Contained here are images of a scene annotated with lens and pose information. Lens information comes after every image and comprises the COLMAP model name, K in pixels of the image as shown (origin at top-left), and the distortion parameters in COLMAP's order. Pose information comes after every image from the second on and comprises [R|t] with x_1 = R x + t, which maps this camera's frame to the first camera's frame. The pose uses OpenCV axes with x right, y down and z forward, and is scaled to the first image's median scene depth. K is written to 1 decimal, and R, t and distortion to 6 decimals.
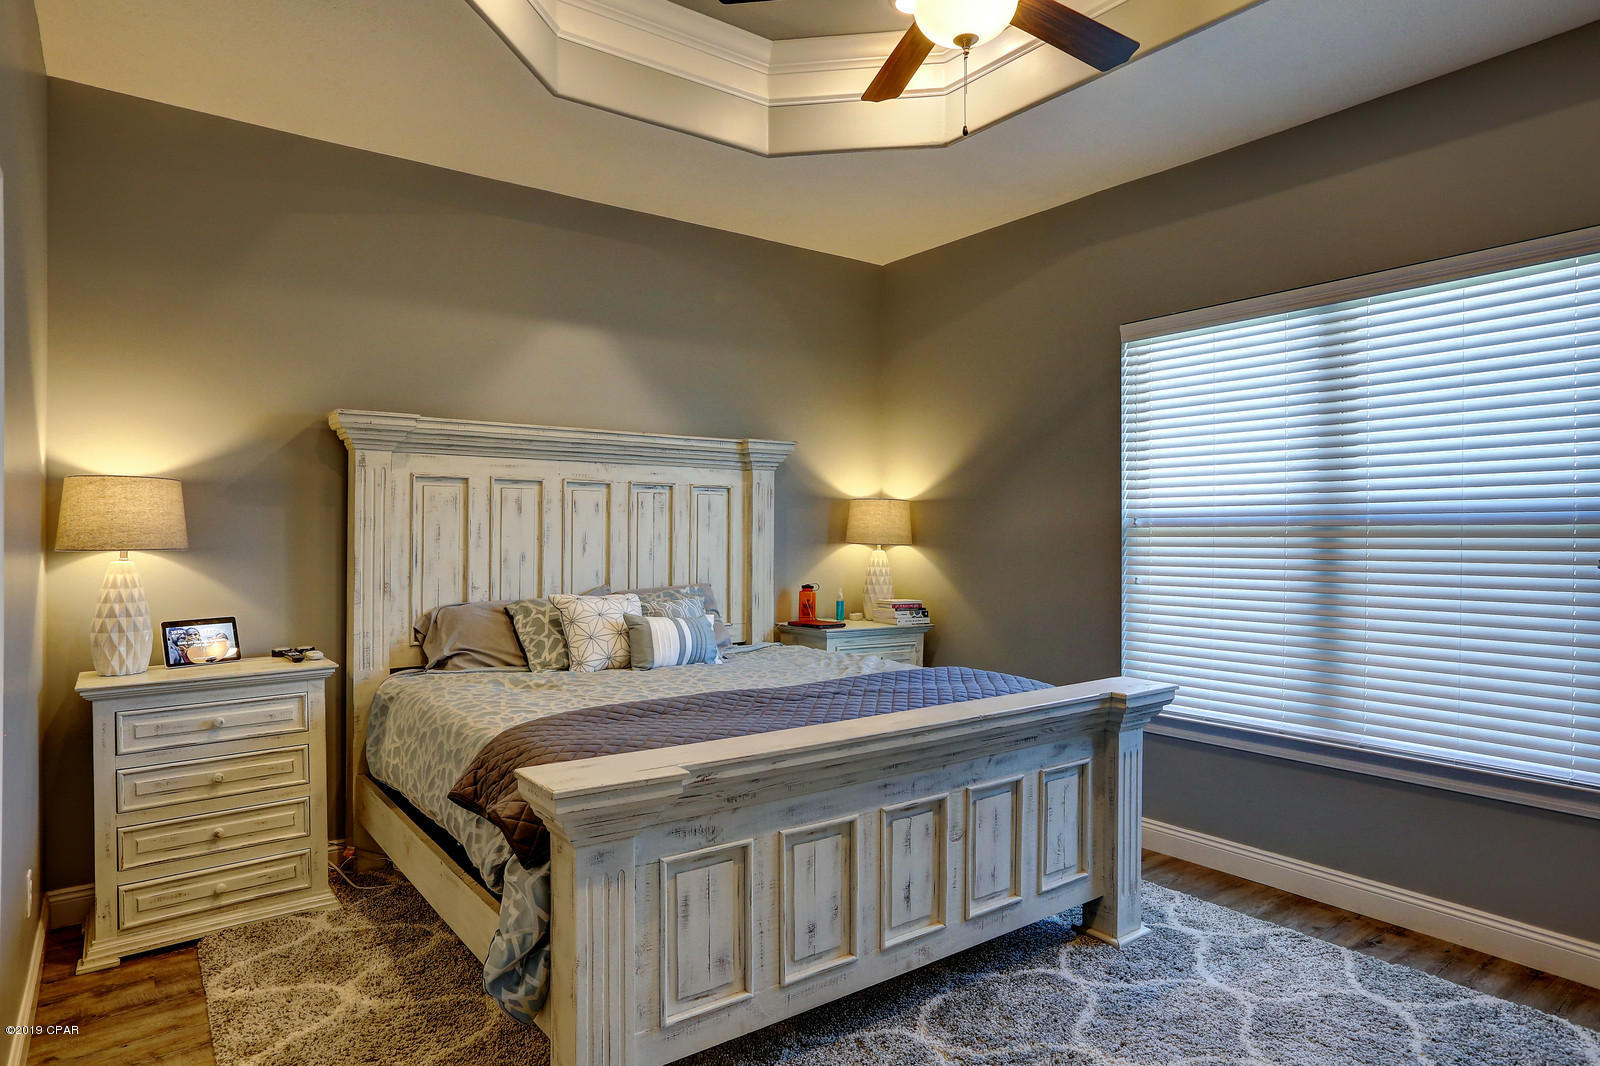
lens RADIAL K [[917.7, 0, 800.0], [0, 917.7, 533.0], [0, 0, 1]] dist [-0.054898, 0.044119]
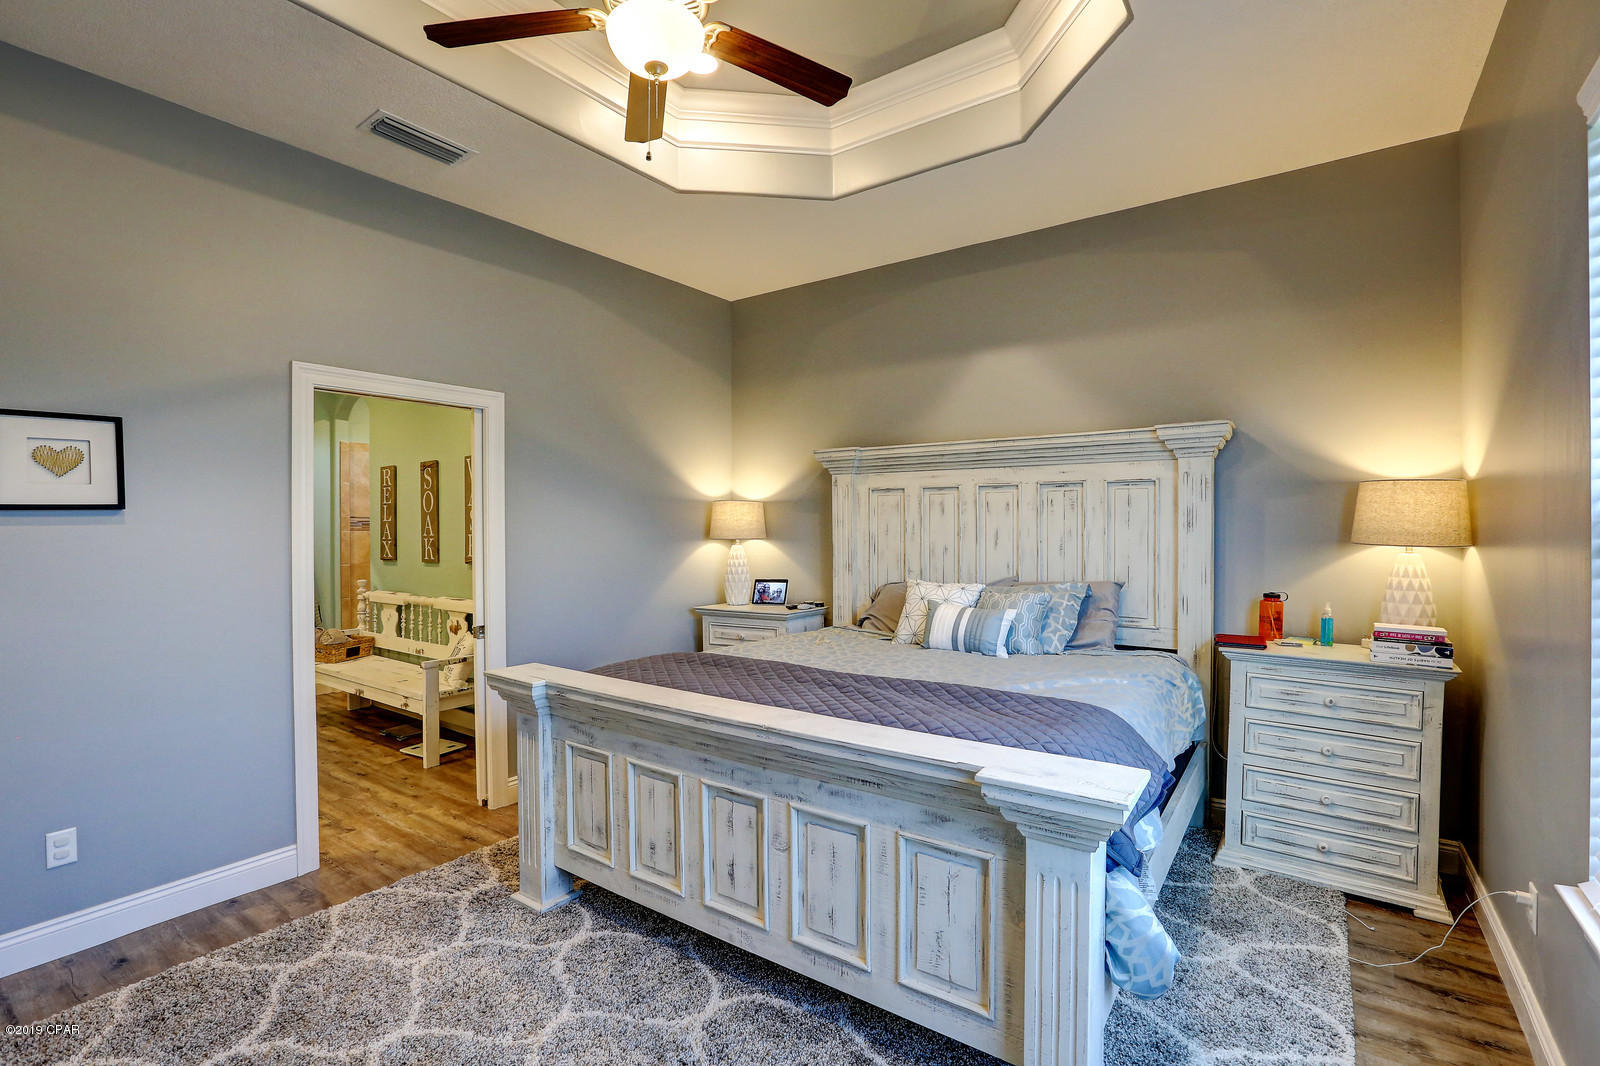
lens RADIAL K [[725.9, 0, 795.2], [0, 725.9, 534.5], [0, 0, 1]] dist [-0.062127, 0.019362]
pose [[0.309842, 0.005736, -0.950771, 0.664704], [0.003928, 0.999966, 0.007313, -0.001655], [0.950780, -0.006000, 0.309809, 0.581015]]
